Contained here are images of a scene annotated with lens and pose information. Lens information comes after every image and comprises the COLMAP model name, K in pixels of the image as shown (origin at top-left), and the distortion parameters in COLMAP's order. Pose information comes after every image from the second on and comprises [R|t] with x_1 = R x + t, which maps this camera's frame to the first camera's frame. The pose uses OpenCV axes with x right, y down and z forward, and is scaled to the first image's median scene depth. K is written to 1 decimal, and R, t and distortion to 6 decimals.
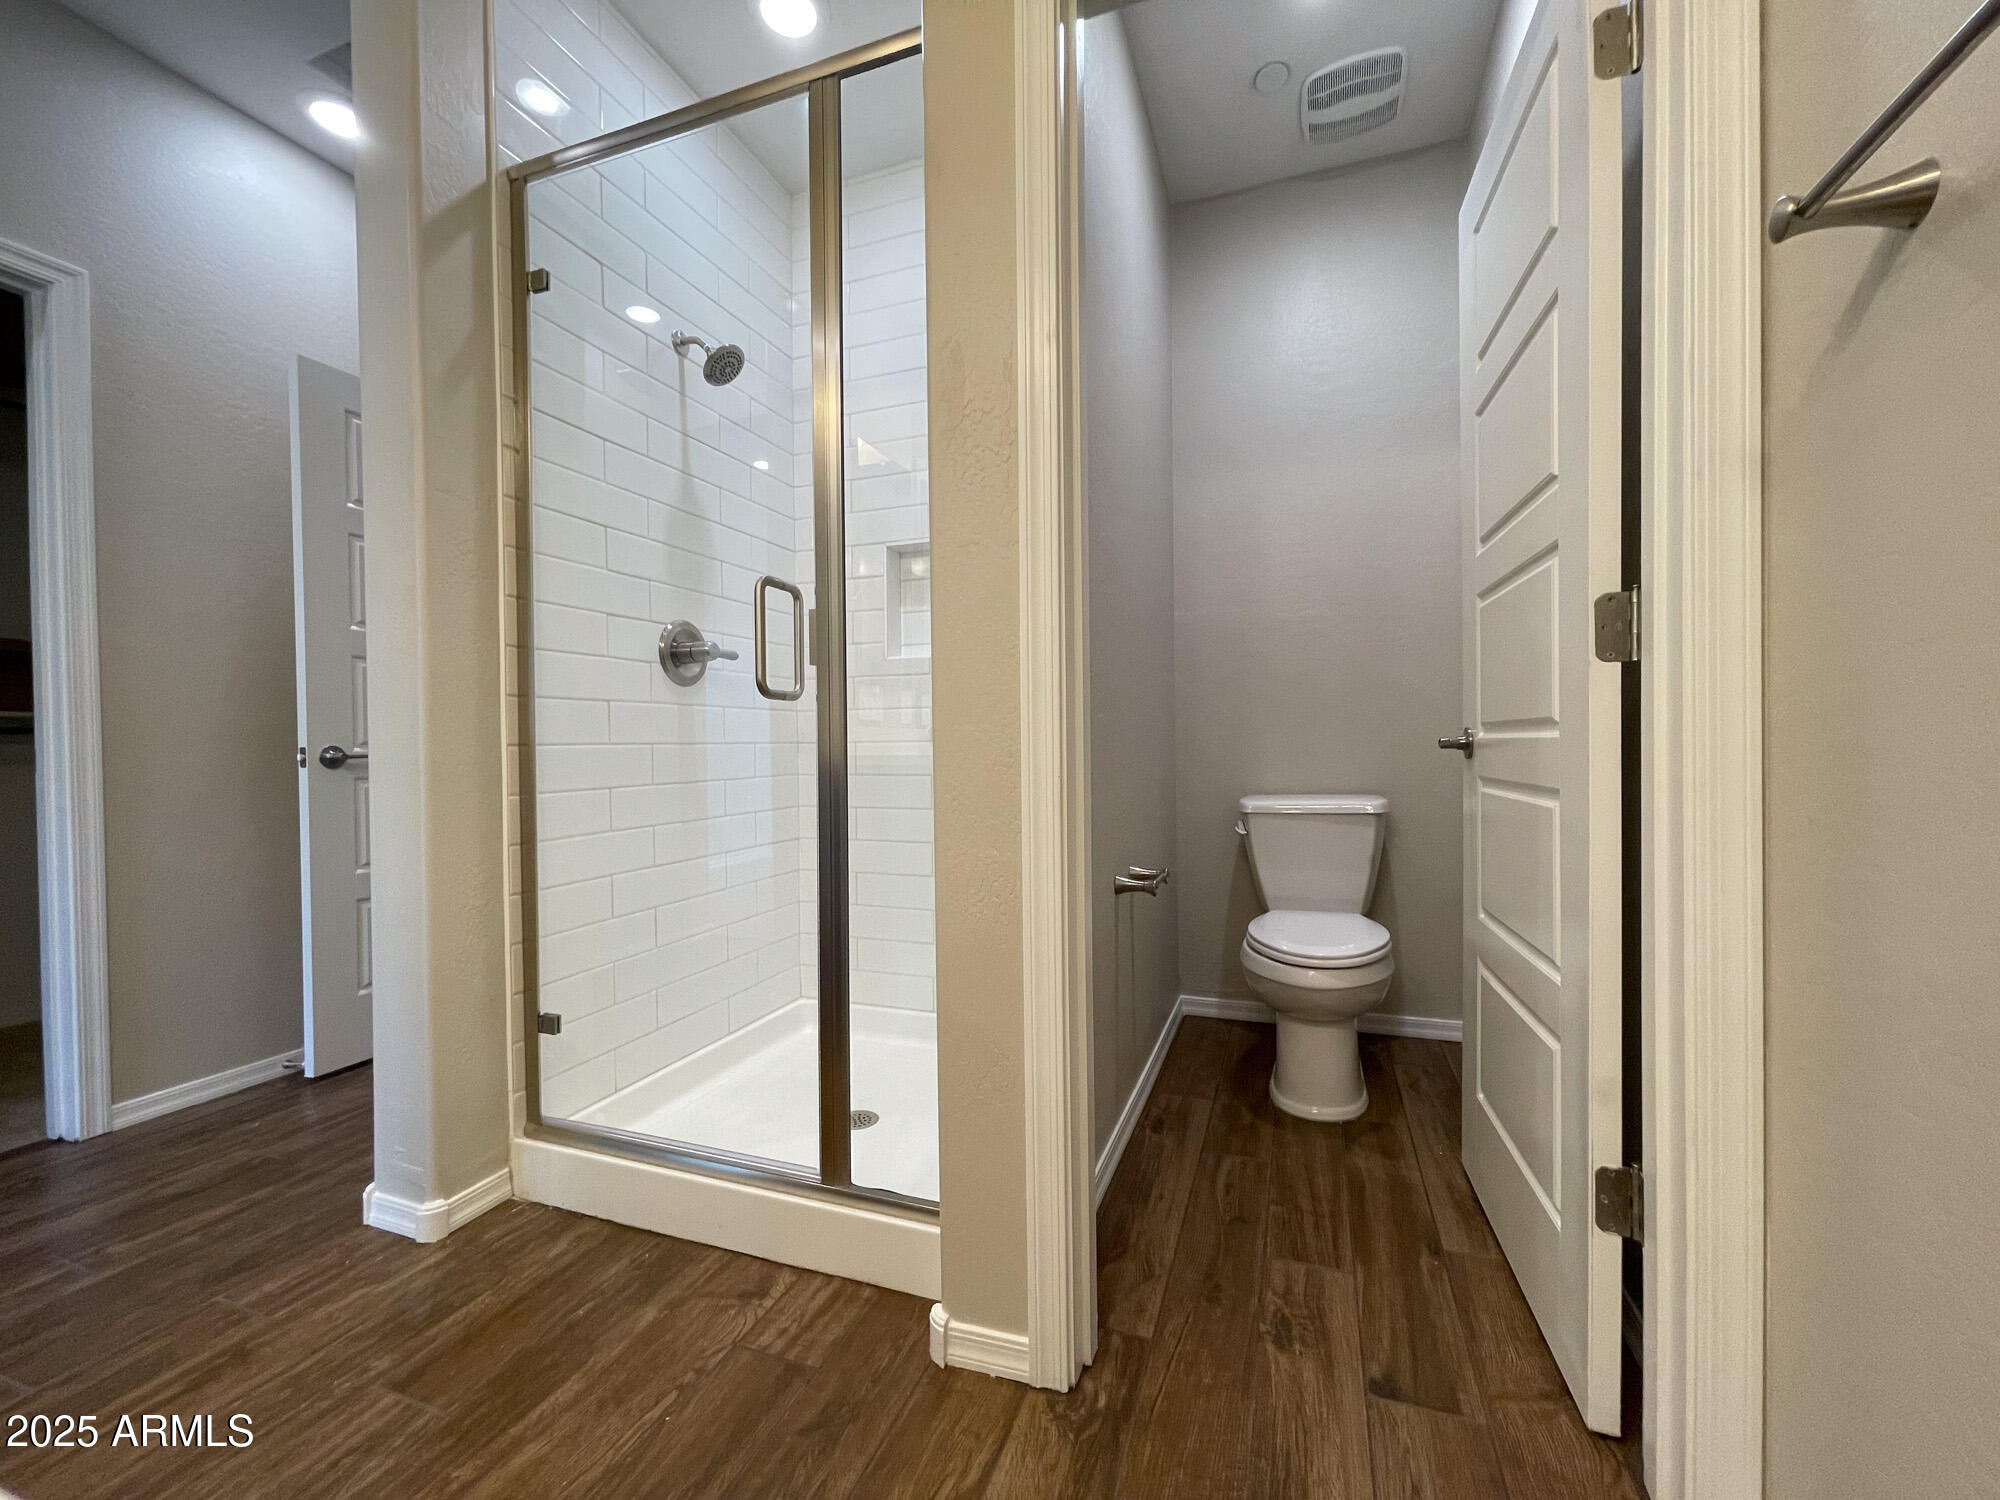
lens RADIAL K [[812.1, 0, 1002.6], [0, 812.1, 746.4], [0, 0, 1]] dist [-0.004729, 0.001594]
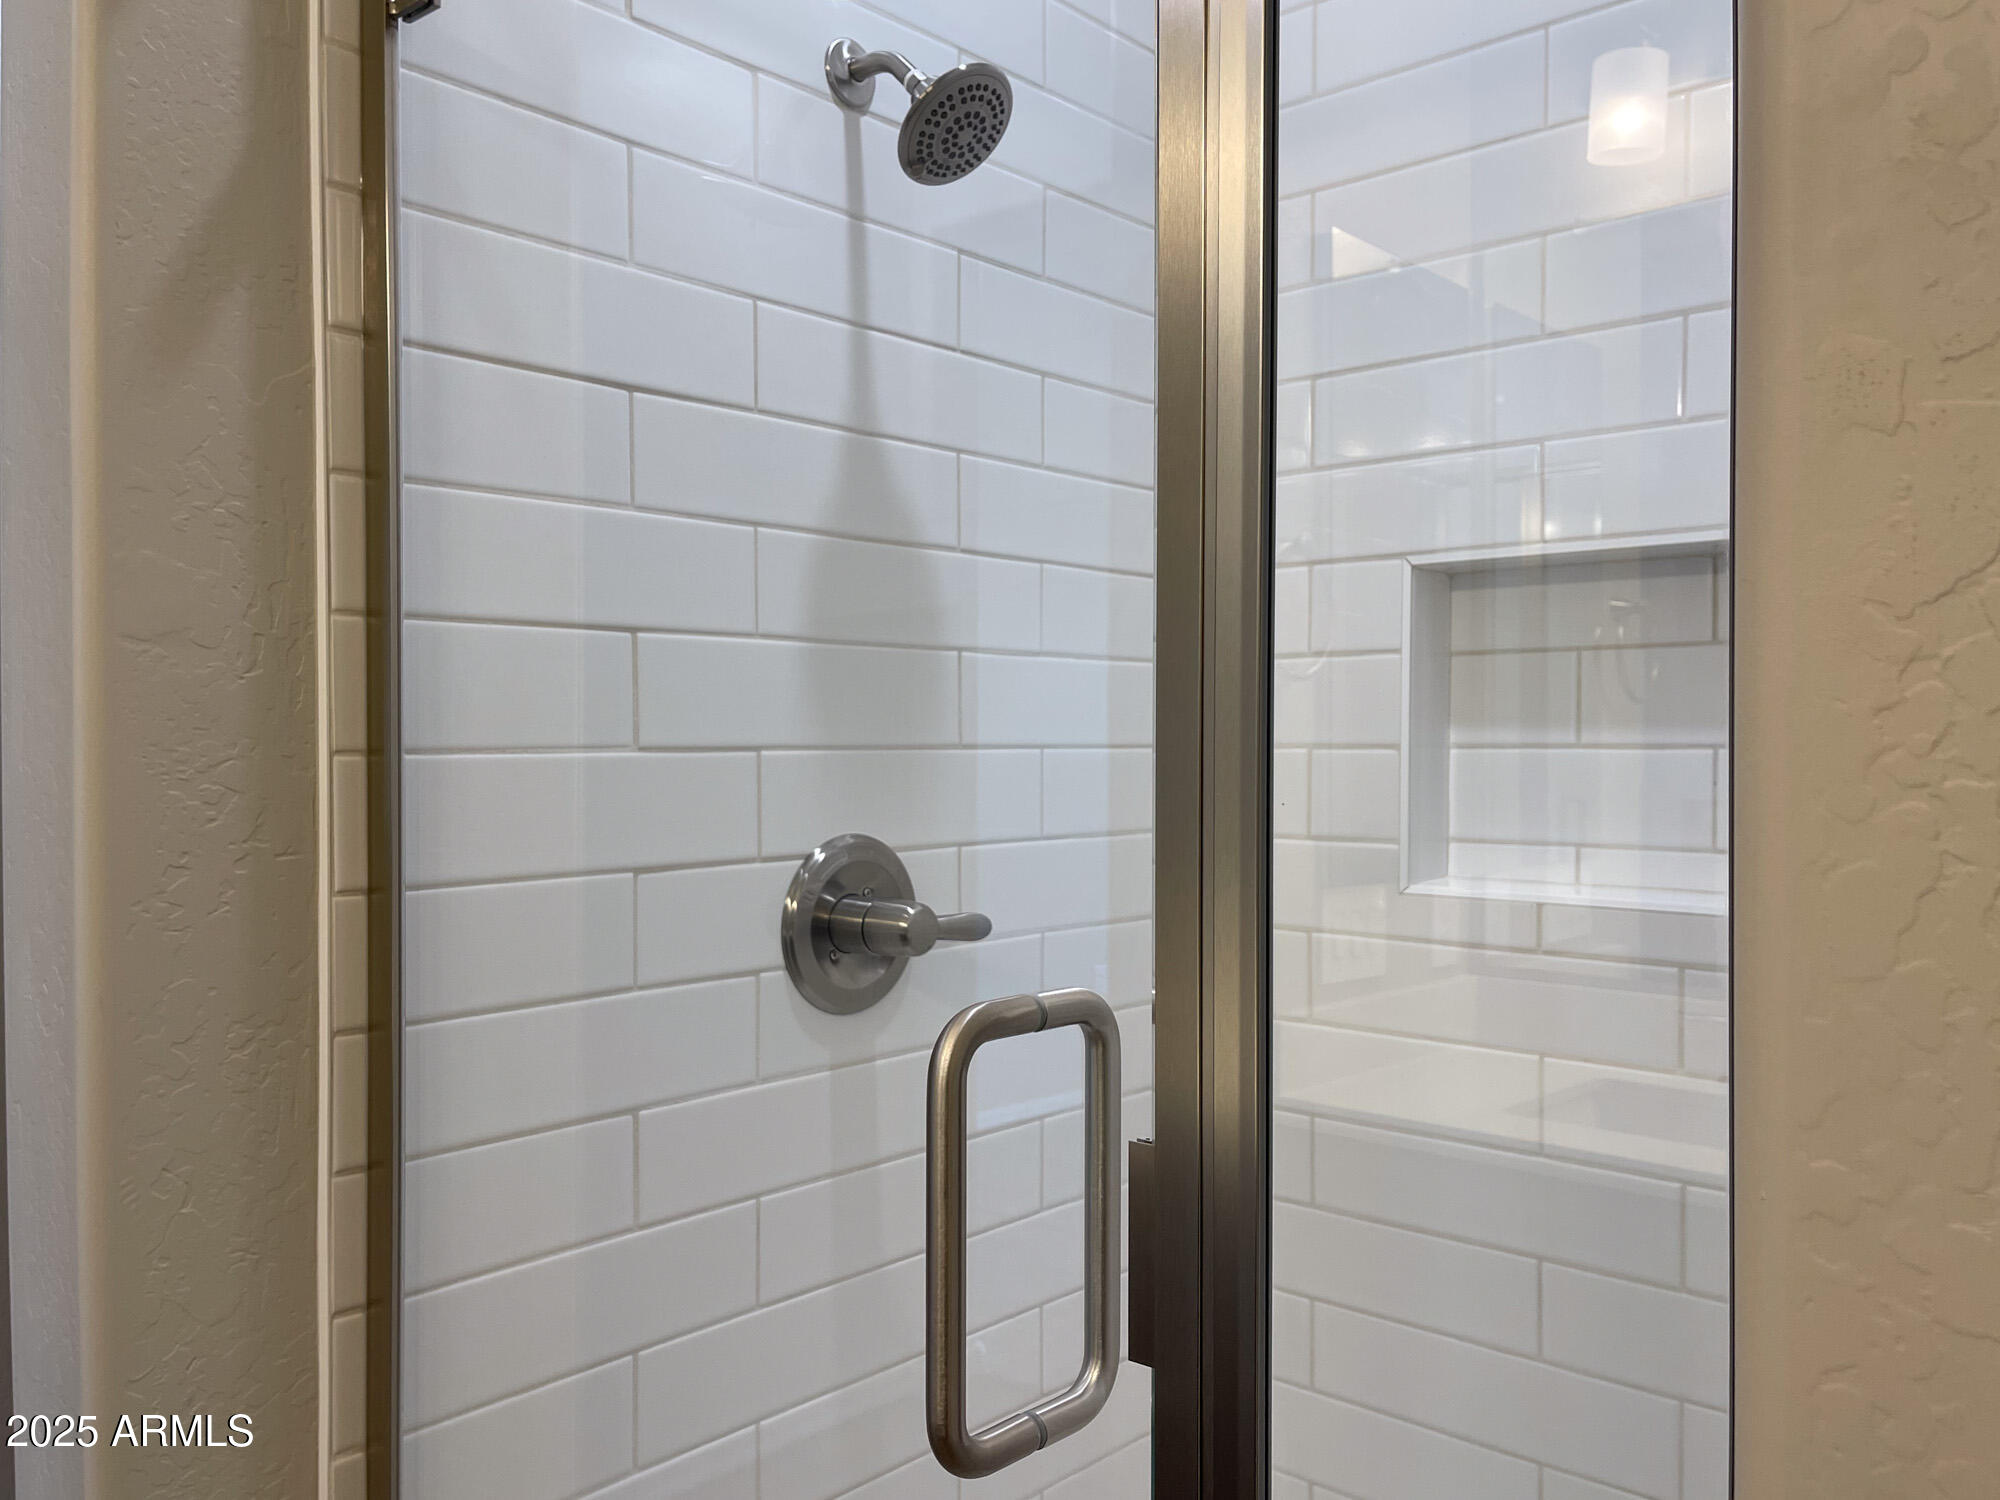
lens RADIAL K [[1558.1, 0, 996.7], [0, 1558.1, 743.5], [0, 0, 1]] dist [0.066955, -0.027065]
pose [[0.929074, 0.011616, -0.369711, -0.068772], [-0.009114, 0.999922, 0.008514, -0.204279], [0.369781, -0.004540, 0.929108, 0.364379]]
